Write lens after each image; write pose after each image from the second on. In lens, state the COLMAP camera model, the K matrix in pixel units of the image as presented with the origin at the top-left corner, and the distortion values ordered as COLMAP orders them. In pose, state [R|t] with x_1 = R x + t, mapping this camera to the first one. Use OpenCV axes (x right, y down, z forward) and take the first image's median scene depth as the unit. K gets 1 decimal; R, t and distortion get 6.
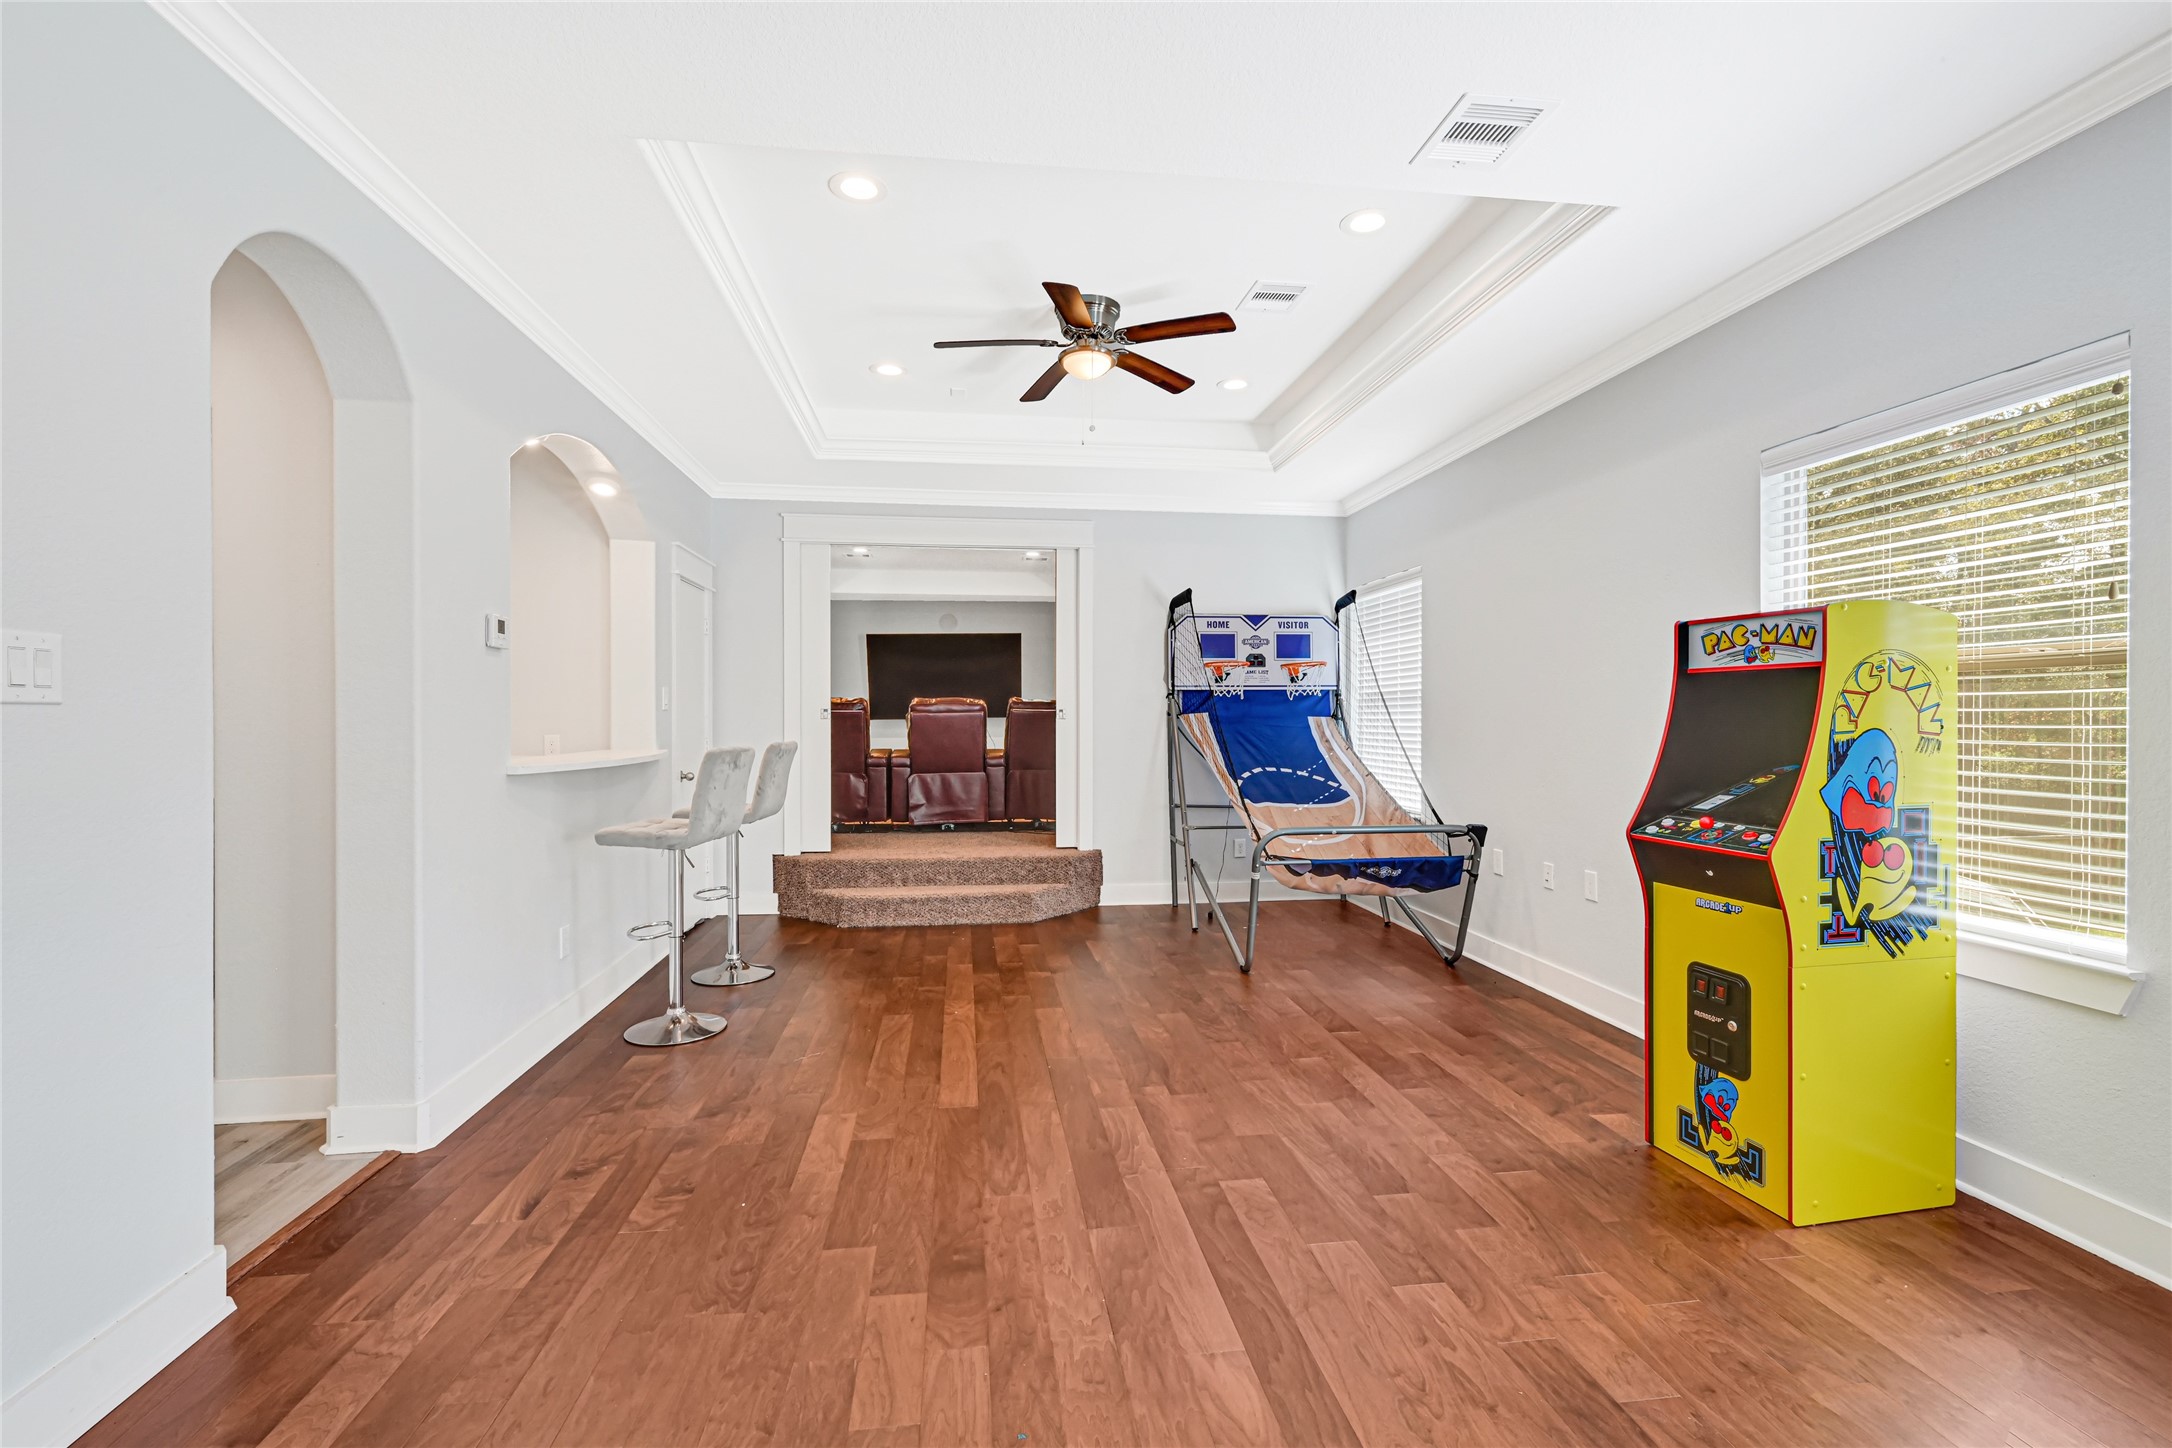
lens RADIAL K [[978.8, 0, 1094.4], [0, 978.8, 726.0], [0, 0, 1]] dist [-0.000837, 0.000512]
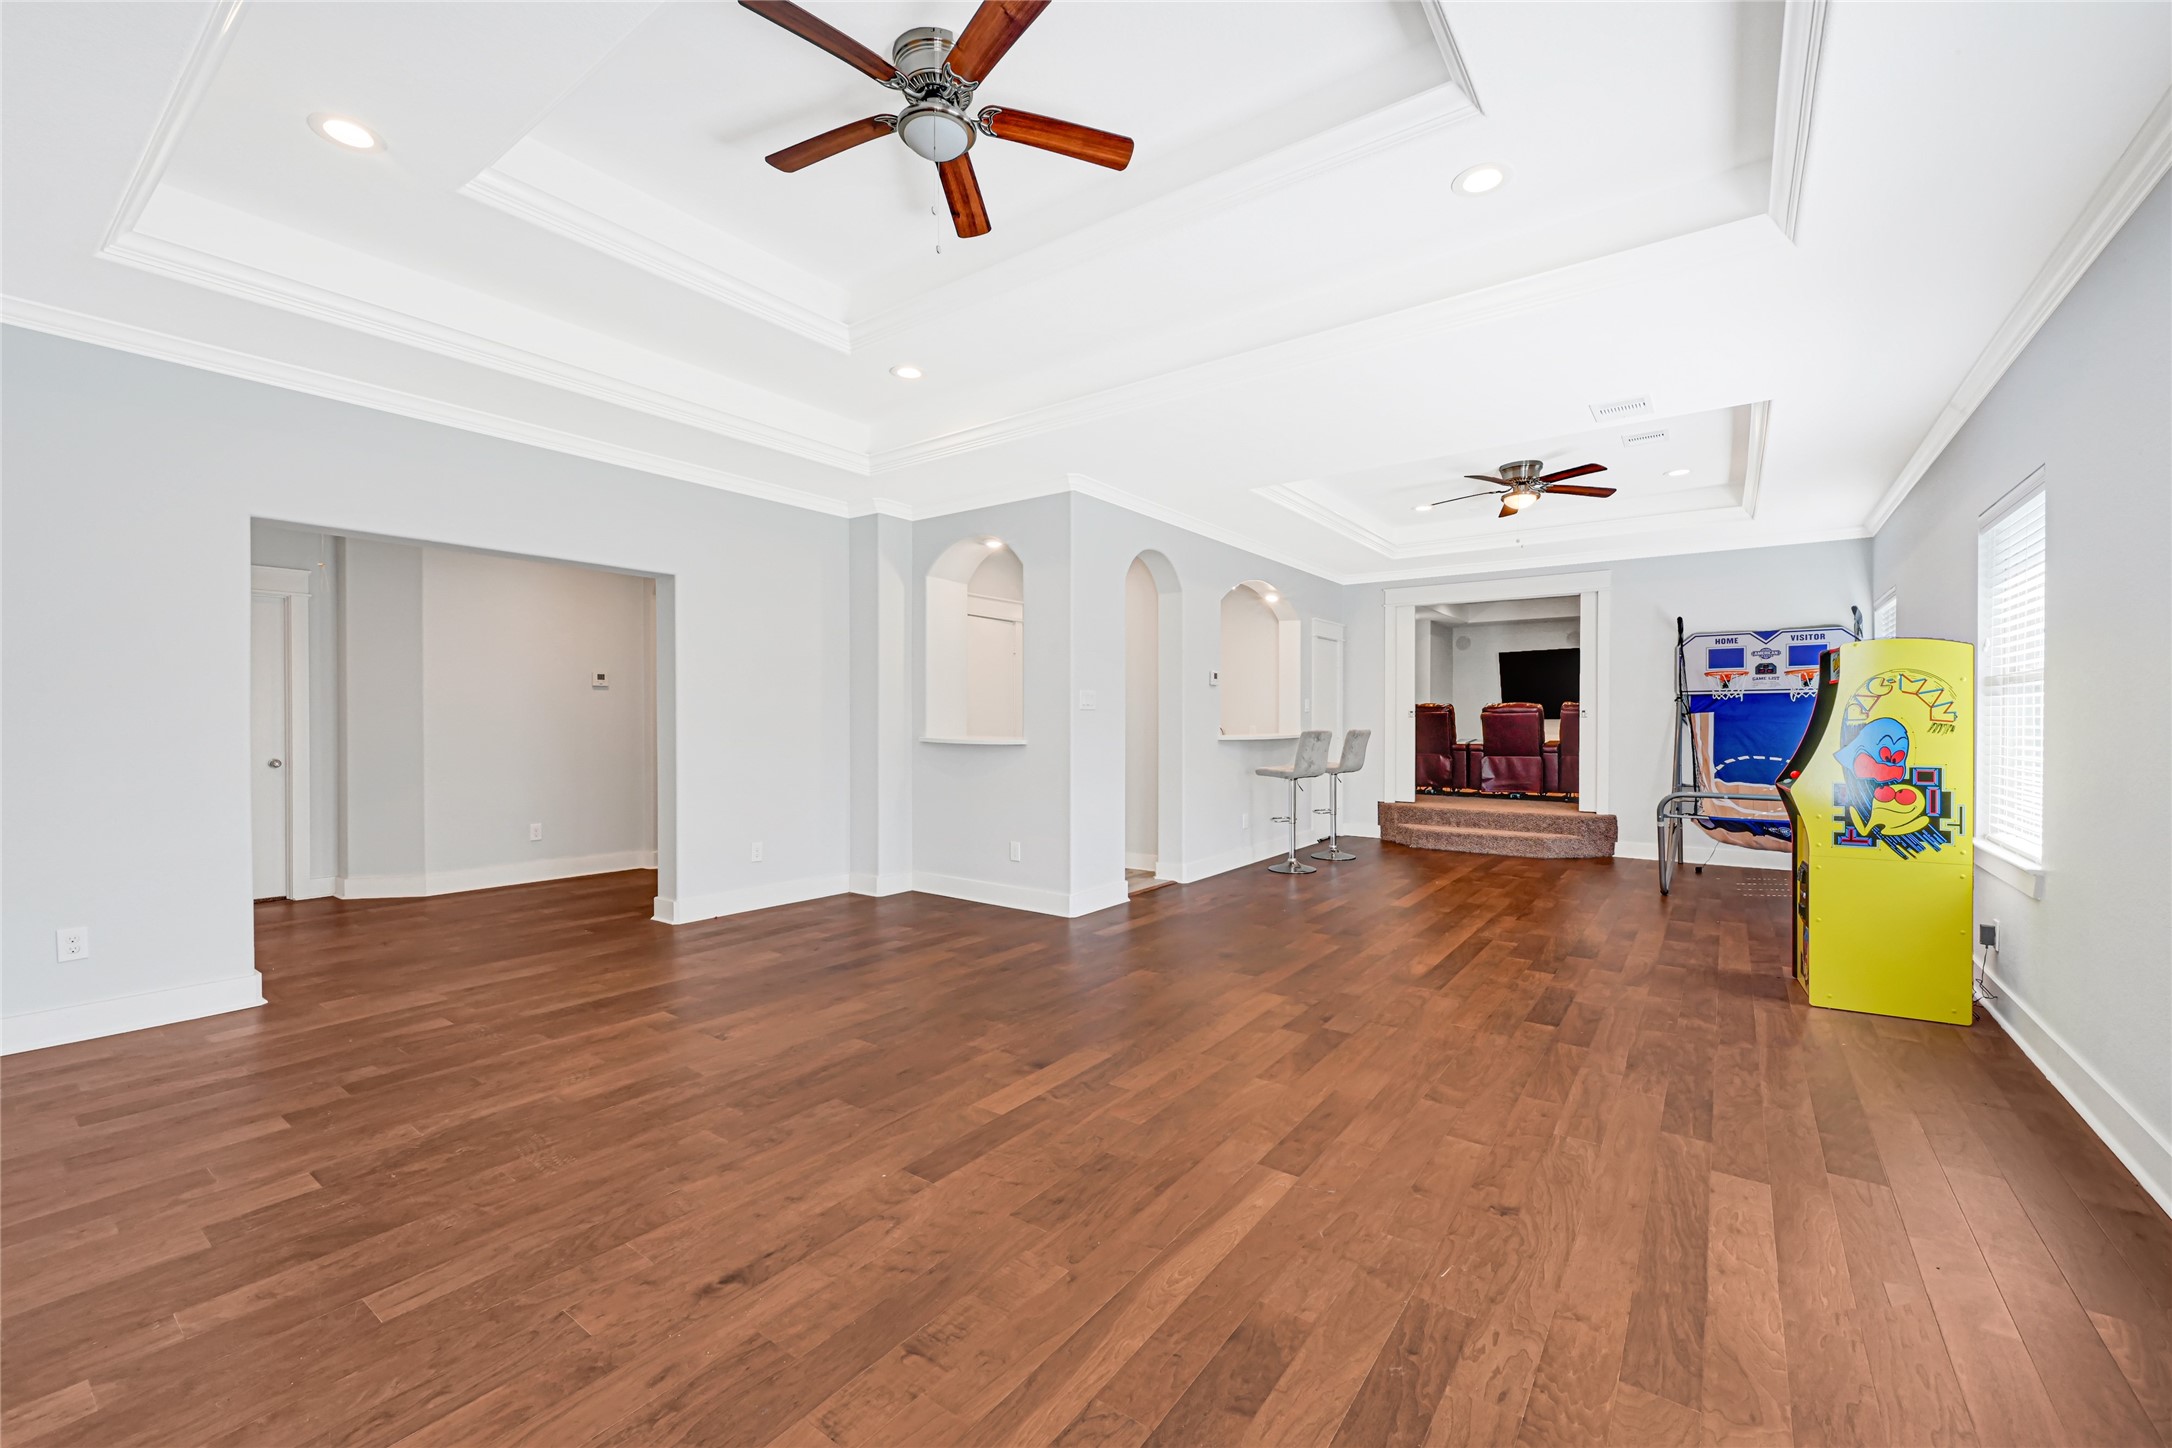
lens RADIAL K [[882.6, 0, 1085.8], [0, 882.6, 725.7], [0, 0, 1]] dist [0.000421, 0.000036]
pose [[0.723375, 0.005510, -0.690433, 0.330585], [-0.007461, 0.999972, 0.000163, 0.010000], [0.690415, 0.005033, 0.723396, -0.390425]]
